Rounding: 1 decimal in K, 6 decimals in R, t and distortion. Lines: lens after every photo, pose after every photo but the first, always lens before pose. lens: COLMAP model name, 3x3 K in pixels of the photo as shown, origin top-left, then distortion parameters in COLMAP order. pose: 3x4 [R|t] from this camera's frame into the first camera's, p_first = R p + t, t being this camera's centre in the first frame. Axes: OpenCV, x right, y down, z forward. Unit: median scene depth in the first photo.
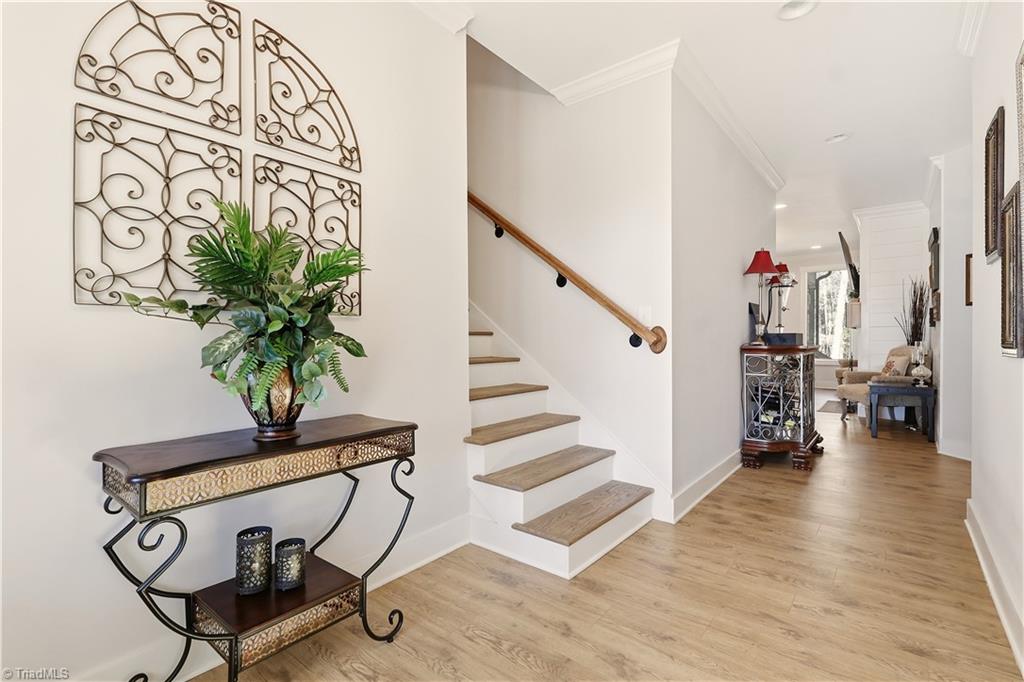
lens RADIAL K [[482.1, 0, 506.3], [0, 482.1, 343.1], [0, 0, 1]] dist [0.010044, -0.000185]
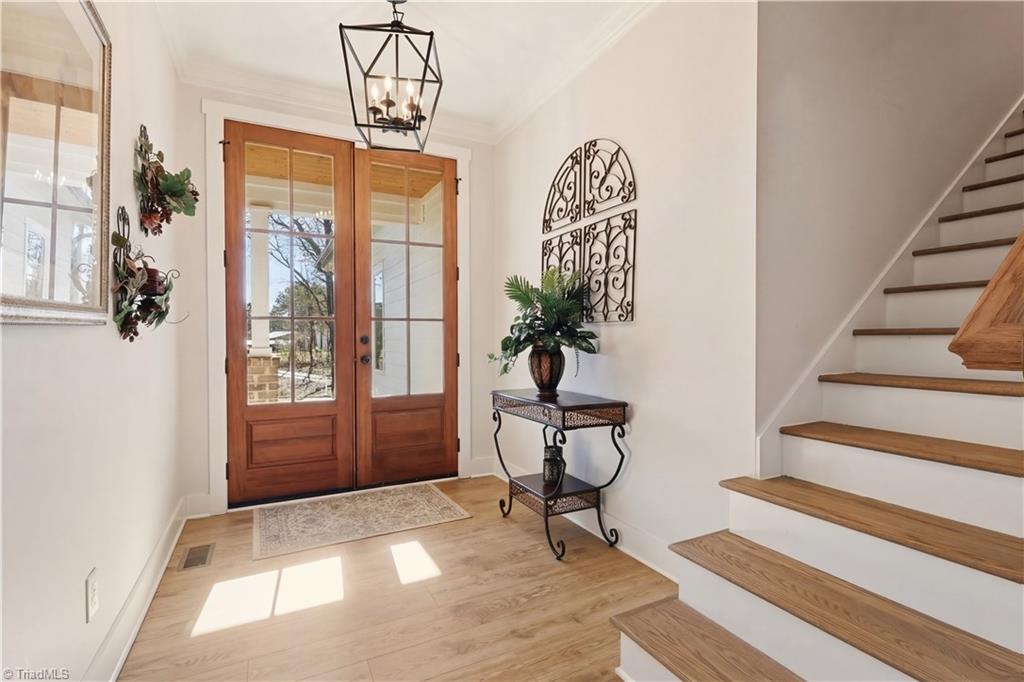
lens RADIAL K [[482.1, 0, 507.9], [0, 482.1, 335.1], [0, 0, 1]] dist [0.010044, -0.000185]
pose [[-0.404761, 0.002142, -0.914420, 0.978022], [-0.004328, 0.999982, 0.004258, -0.026892], [0.914412, 0.005681, -0.404744, 1.290258]]
